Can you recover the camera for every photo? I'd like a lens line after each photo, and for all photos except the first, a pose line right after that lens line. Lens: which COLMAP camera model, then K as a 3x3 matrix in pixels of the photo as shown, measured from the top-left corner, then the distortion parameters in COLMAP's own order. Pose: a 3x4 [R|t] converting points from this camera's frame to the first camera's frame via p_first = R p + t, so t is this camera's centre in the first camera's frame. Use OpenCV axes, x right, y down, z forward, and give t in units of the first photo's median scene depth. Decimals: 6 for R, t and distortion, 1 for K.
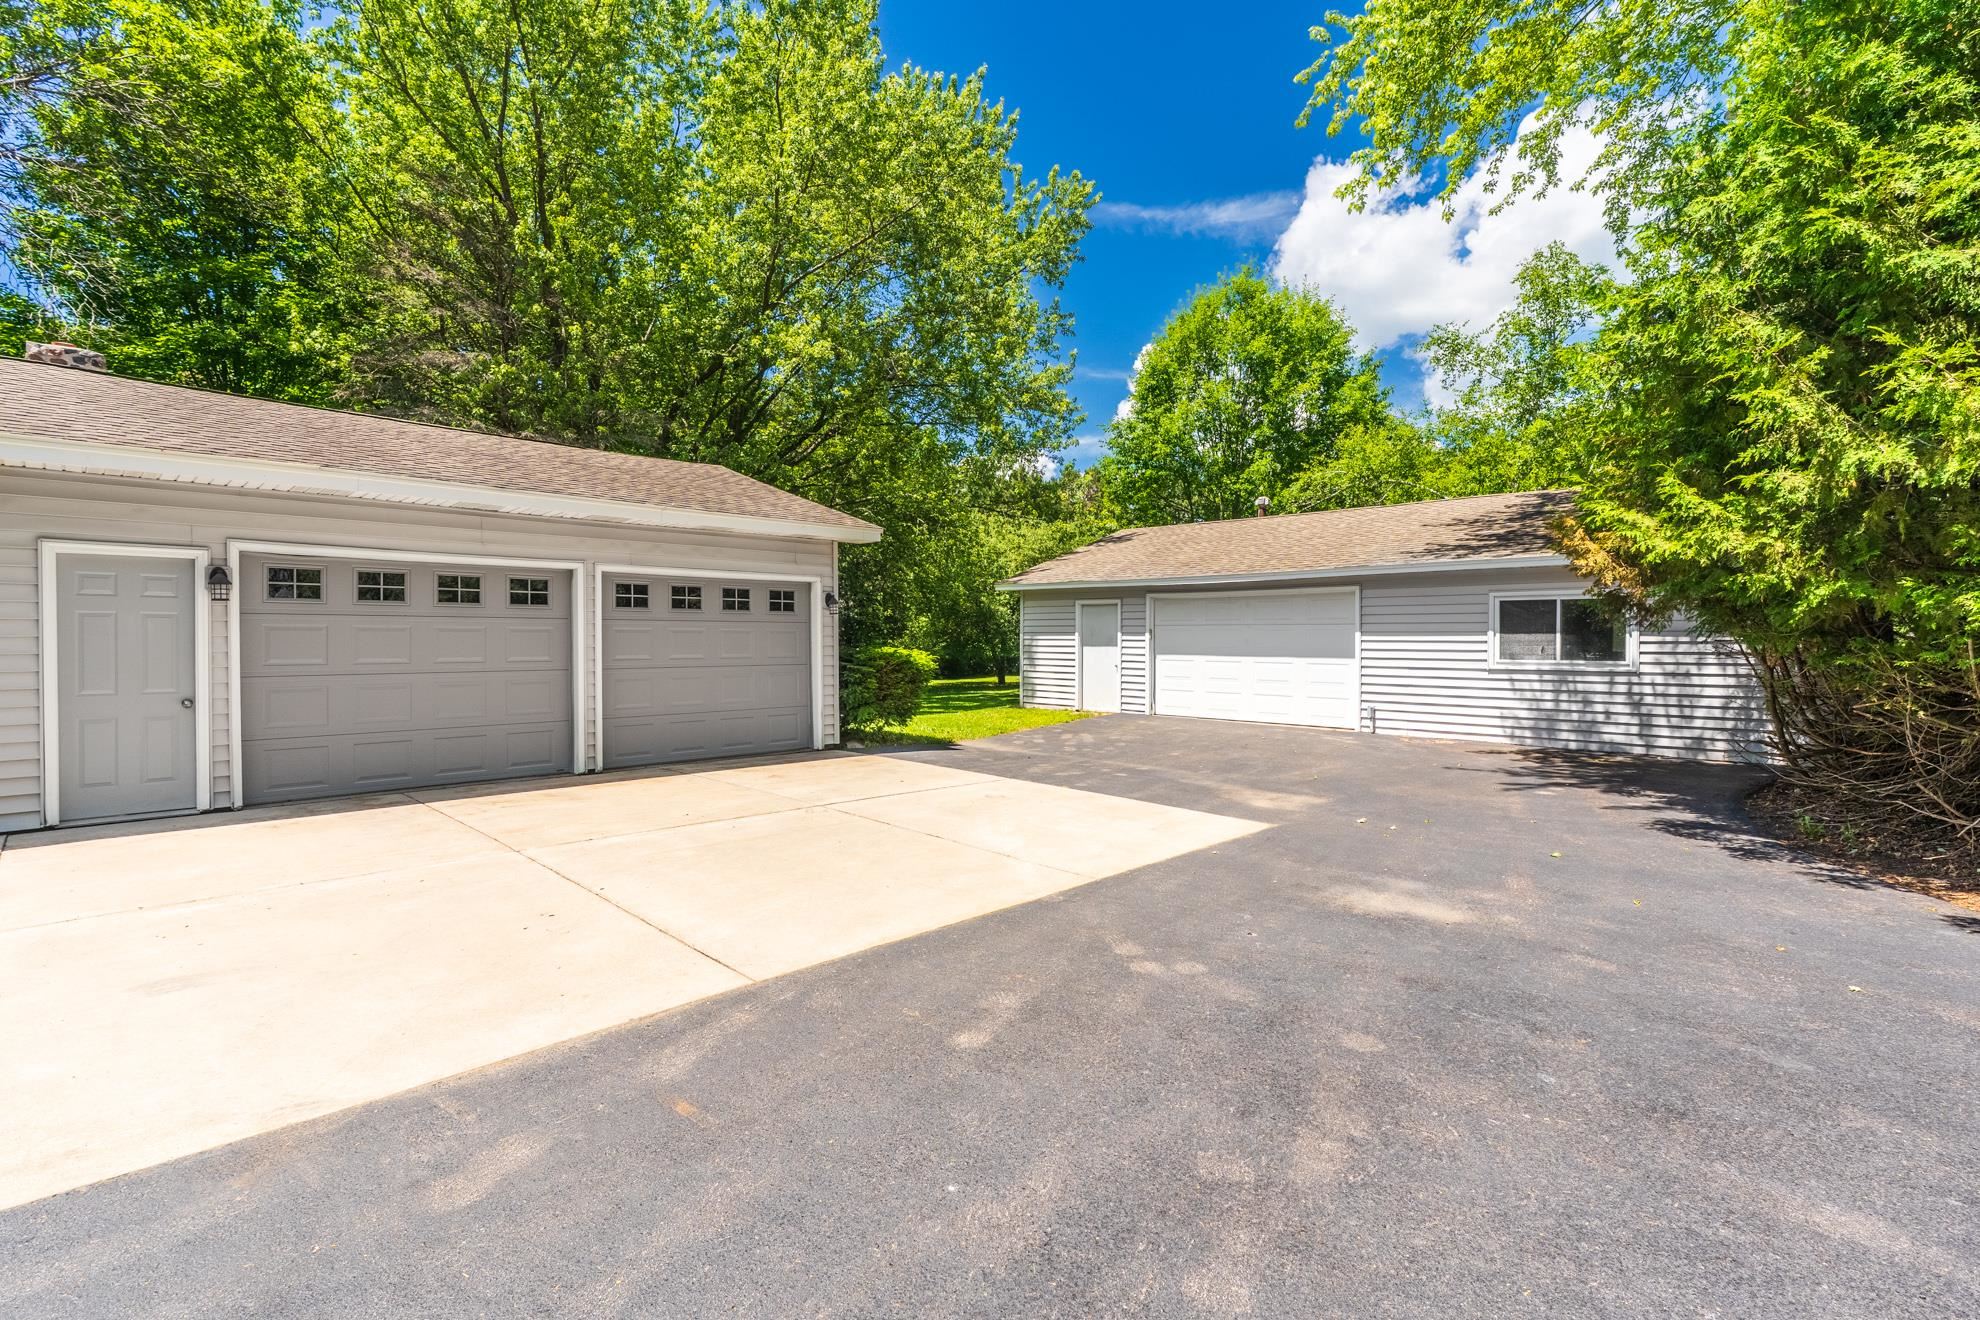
lens RADIAL K [[900.0, 0, 979.5], [0, 900.0, 649.4], [0, 0, 1]] dist [-0.023355, -0.000160]
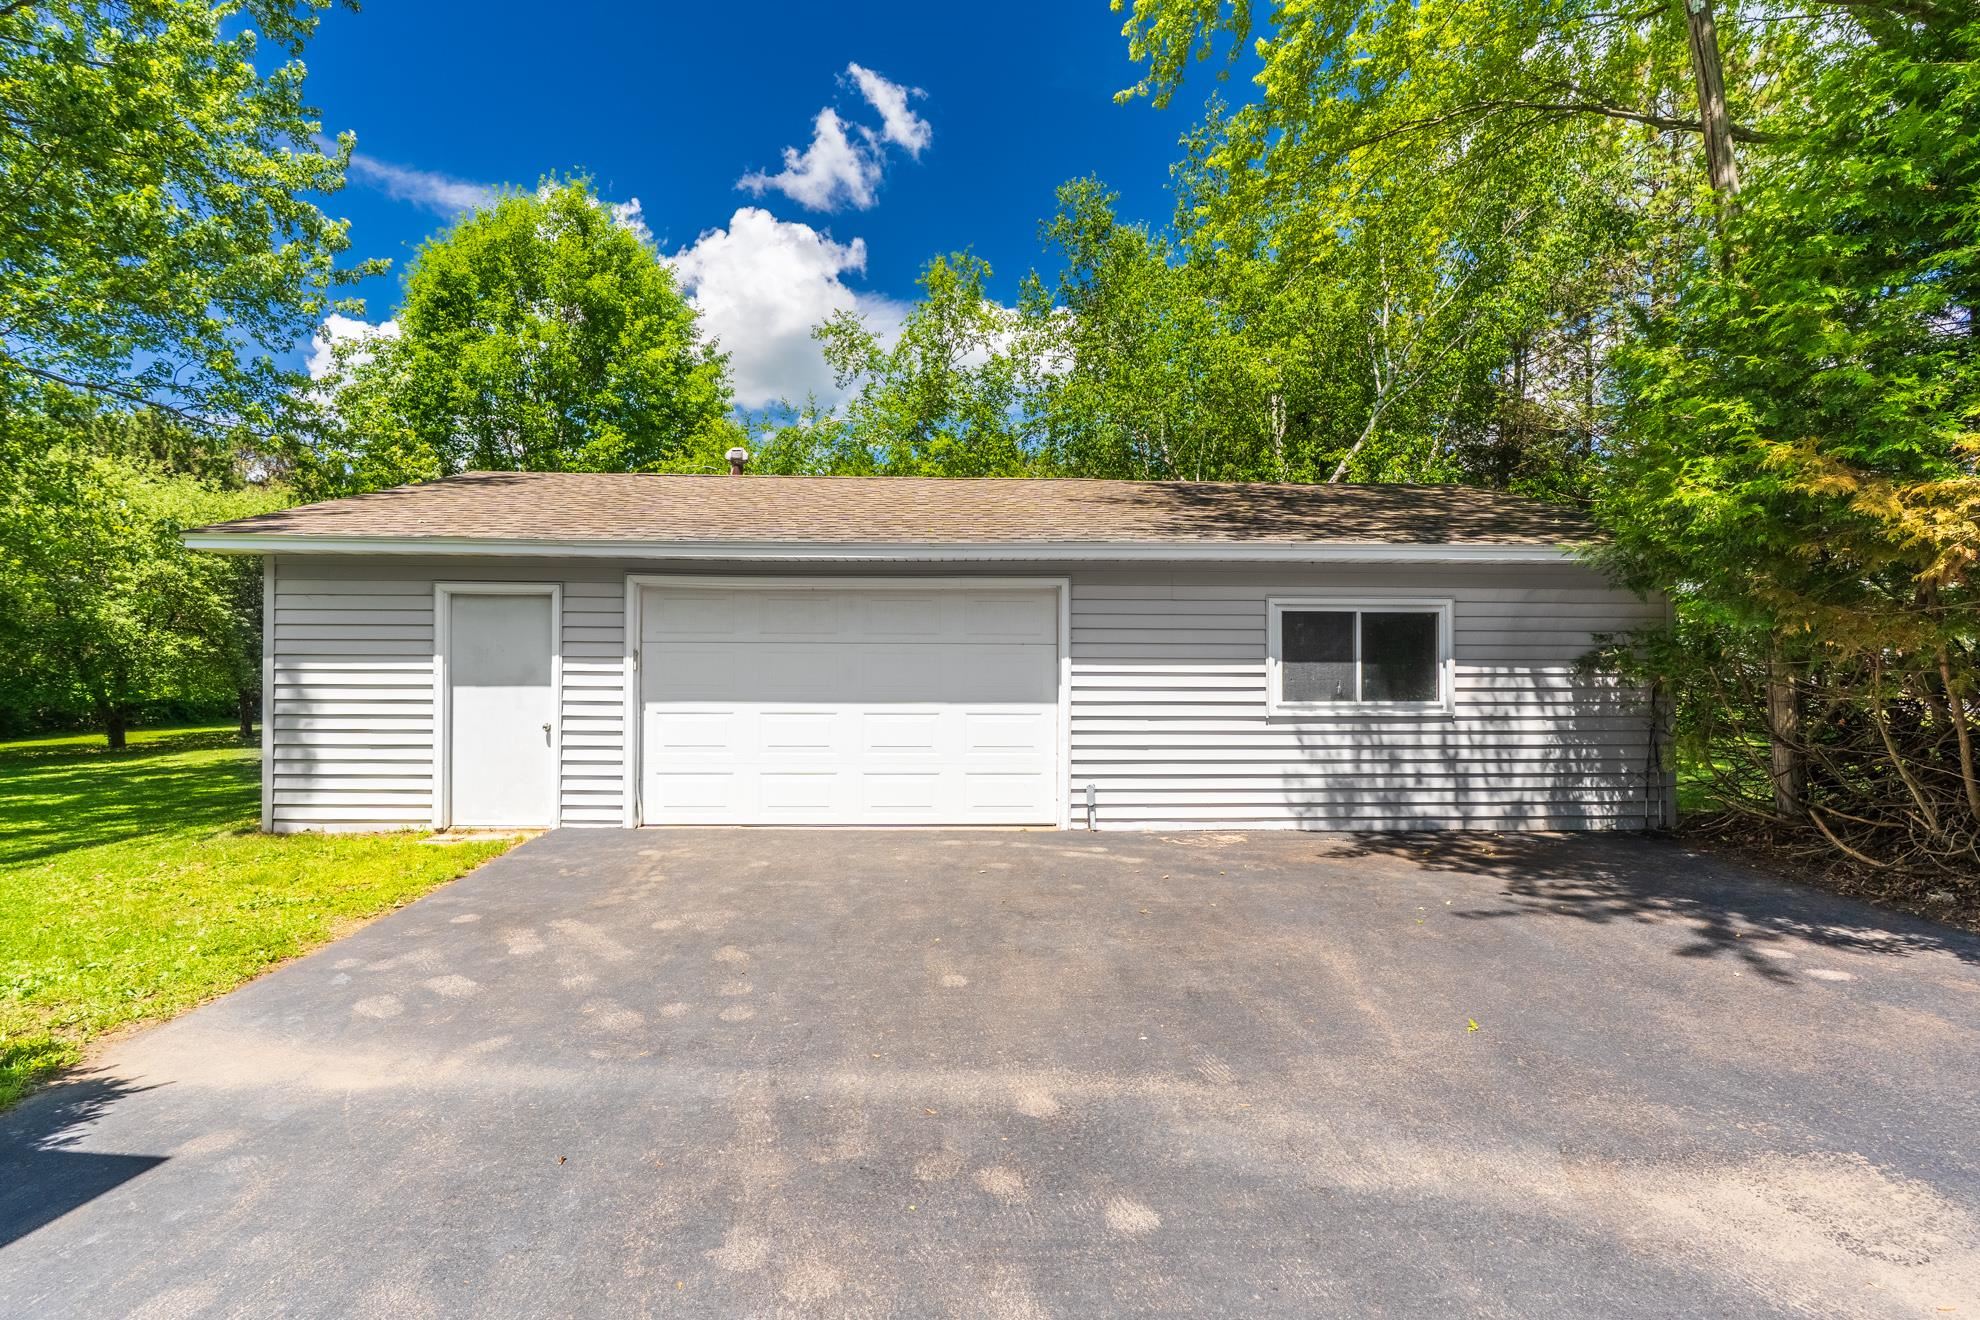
lens RADIAL K [[891.2, 0, 991.1], [0, 891.2, 667.2], [0, 0, 1]] dist [-0.002588, -0.000167]
pose [[0.683628, 0.004761, 0.729815, -0.039308], [0.007898, 0.999872, -0.013921, -0.006746], [-0.729788, 0.015281, 0.683503, 0.743344]]
